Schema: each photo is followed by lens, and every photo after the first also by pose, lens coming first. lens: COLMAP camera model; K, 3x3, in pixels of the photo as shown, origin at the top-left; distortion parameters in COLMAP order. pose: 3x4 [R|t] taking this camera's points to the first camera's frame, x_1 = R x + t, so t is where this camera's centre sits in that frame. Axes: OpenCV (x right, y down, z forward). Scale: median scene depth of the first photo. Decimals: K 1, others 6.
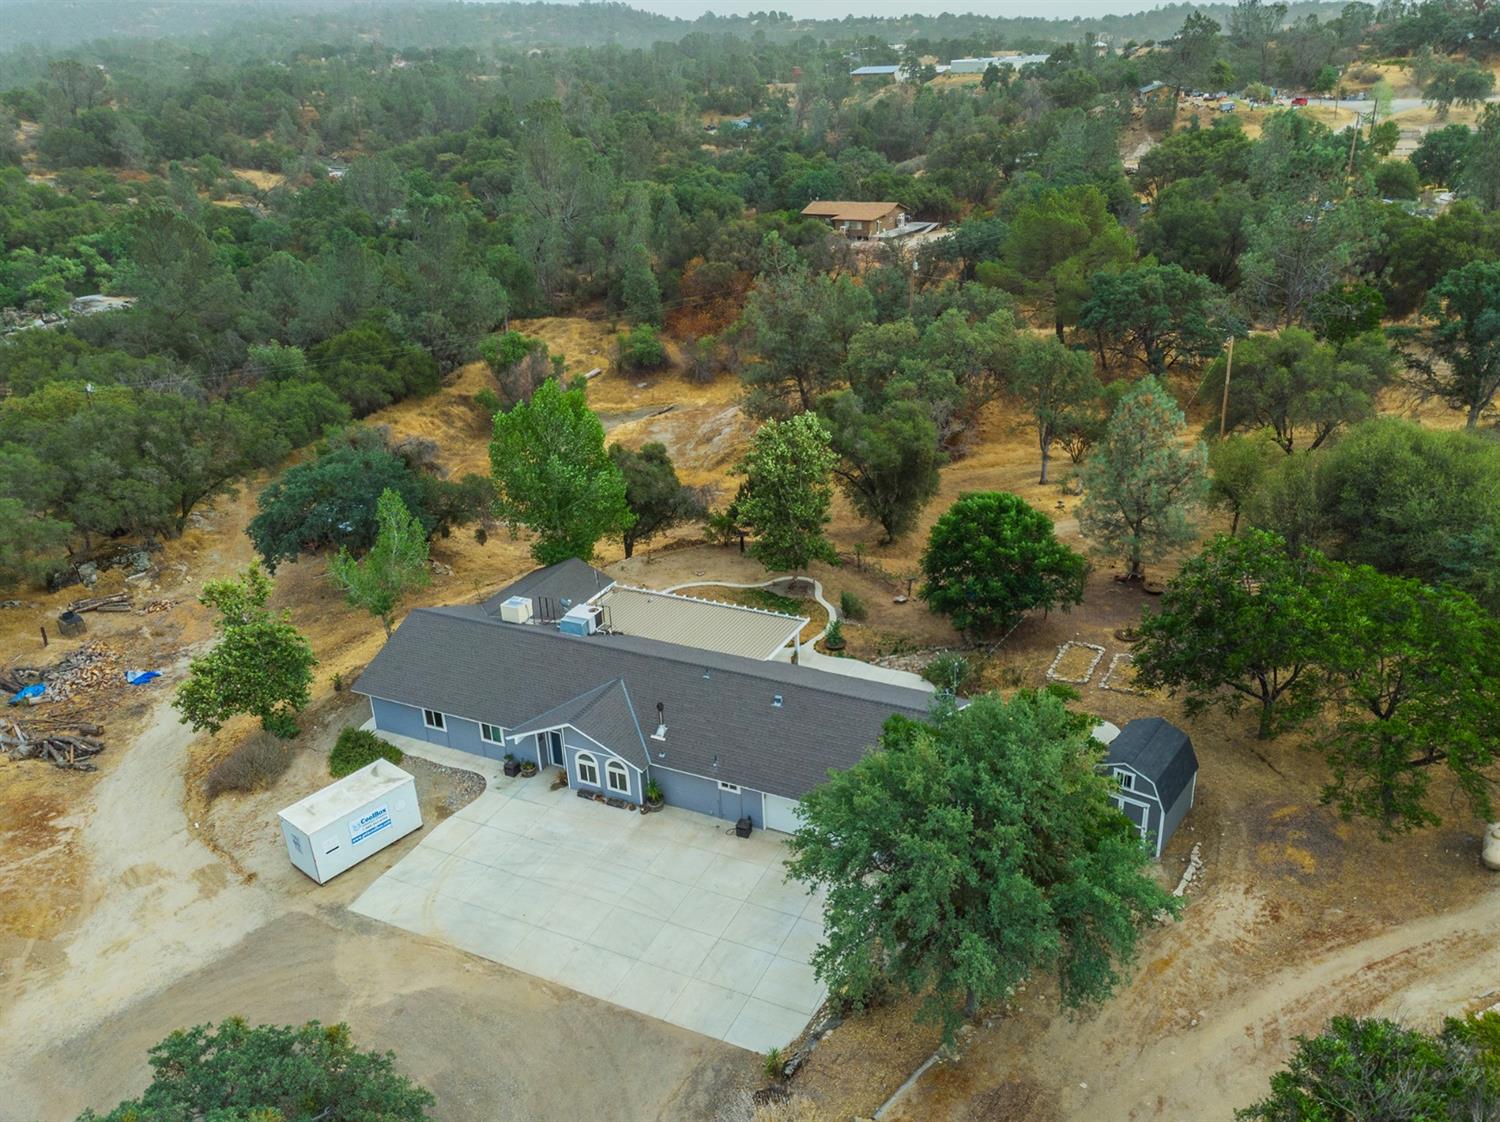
lens RADIAL K [[1124.2, 0, 750.0], [0, 1124.2, 561.0], [0, 0, 1]] dist [0.030576, 0.004126]
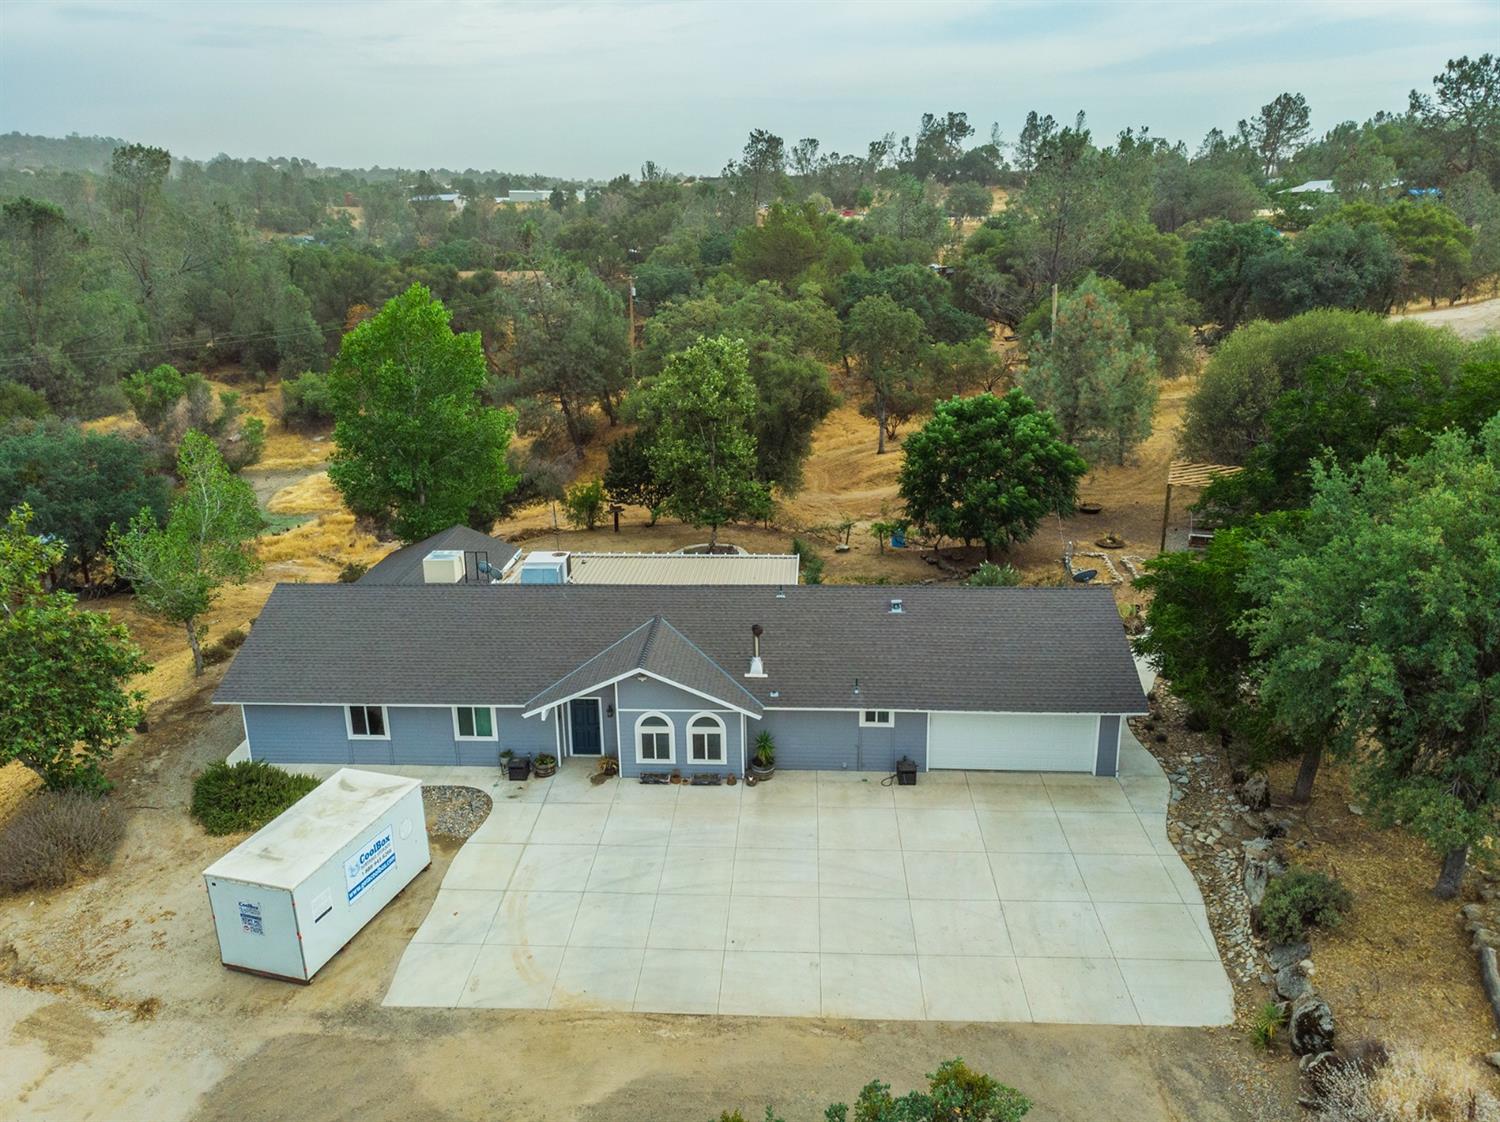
lens RADIAL K [[1087.4, 0, 750.5], [0, 1087.4, 532.9], [0, 0, 1]] dist [0.029458, -0.005076]
pose [[0.922130, -0.080722, 0.378366, -0.334648], [0.130189, 0.985699, -0.106996, 0.140103], [-0.364319, 0.147923, 0.919451, 0.350790]]
